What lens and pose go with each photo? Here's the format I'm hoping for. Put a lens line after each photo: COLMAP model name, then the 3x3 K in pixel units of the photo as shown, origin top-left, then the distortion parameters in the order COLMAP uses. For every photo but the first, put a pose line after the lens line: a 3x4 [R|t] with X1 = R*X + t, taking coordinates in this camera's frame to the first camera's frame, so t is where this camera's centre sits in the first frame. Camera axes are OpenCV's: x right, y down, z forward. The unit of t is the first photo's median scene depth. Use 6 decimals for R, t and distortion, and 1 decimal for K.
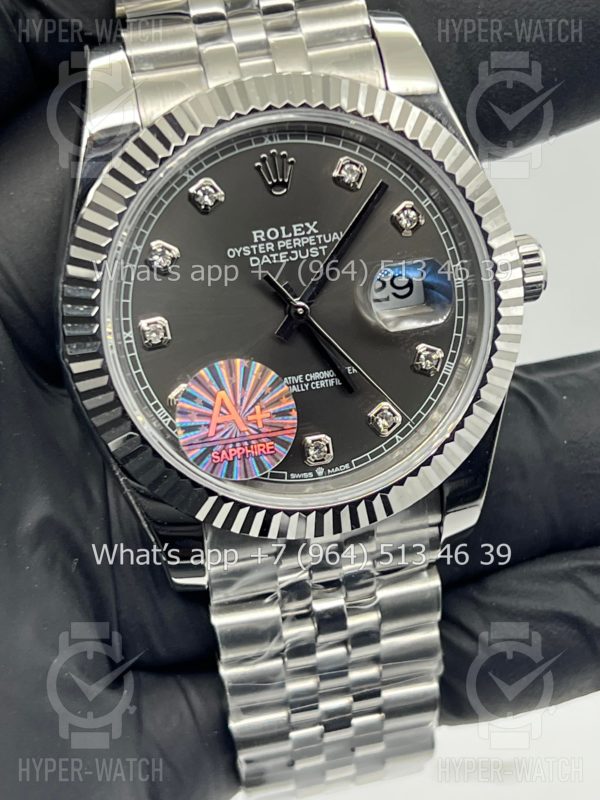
lens RADIAL K [[1975.6, 0, 295.3], [0, 1975.6, 397.0], [0, 0, 1]] dist [0.355761, 0.000000]
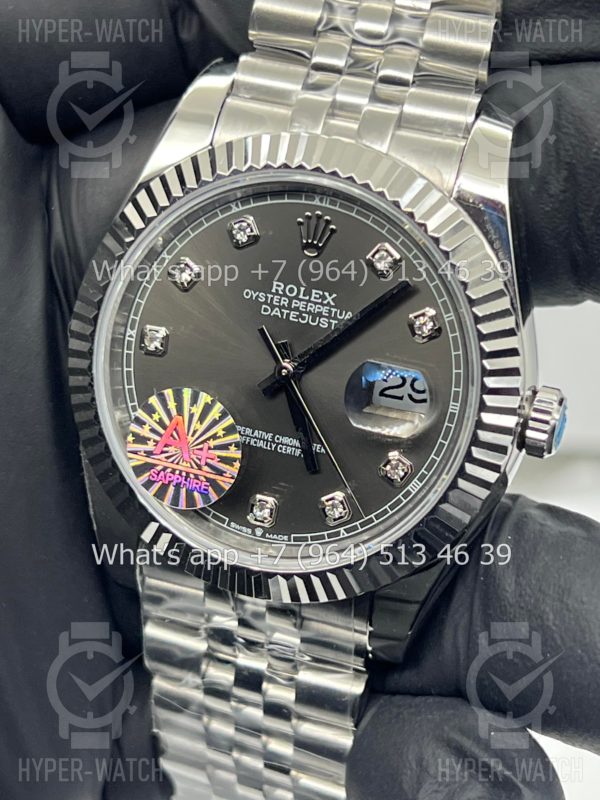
lens RADIAL K [[1975.6, 0, 272.6], [0, 1975.6, 413.1], [0, 0, 1]] dist [0.355761, 0.000000]
pose [[0.841613, 0.371811, -0.391720, 0.390916], [-0.366306, 0.925948, 0.091877, -0.112802], [0.396873, 0.066164, 0.915486, 0.091668]]
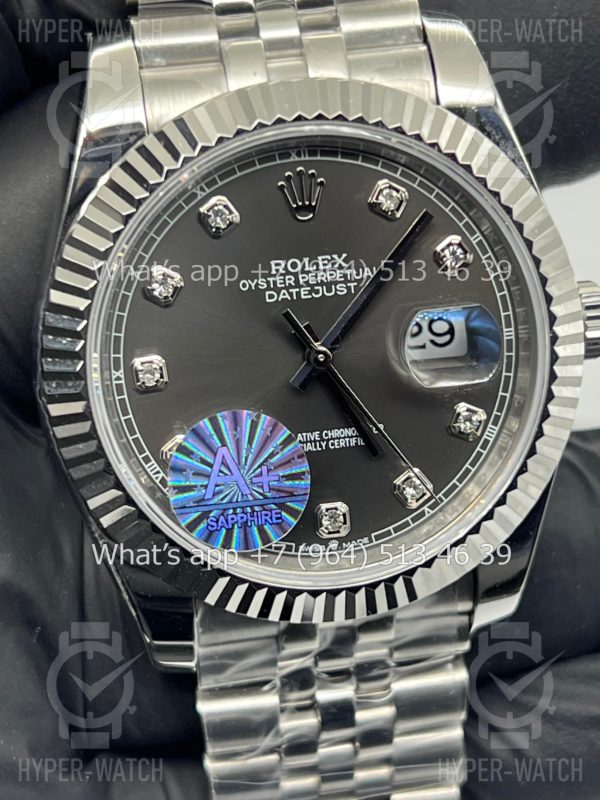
lens RADIAL K [[1975.6, 0, 299.5], [0, 1975.6, 396.4], [0, 0, 1]] dist [0.355761, 0.000000]
pose [[0.998262, 0.057417, -0.013290, 0.005472], [-0.057339, 0.998336, 0.006136, -0.031233], [0.013620, -0.005364, 0.999893, 0.146444]]
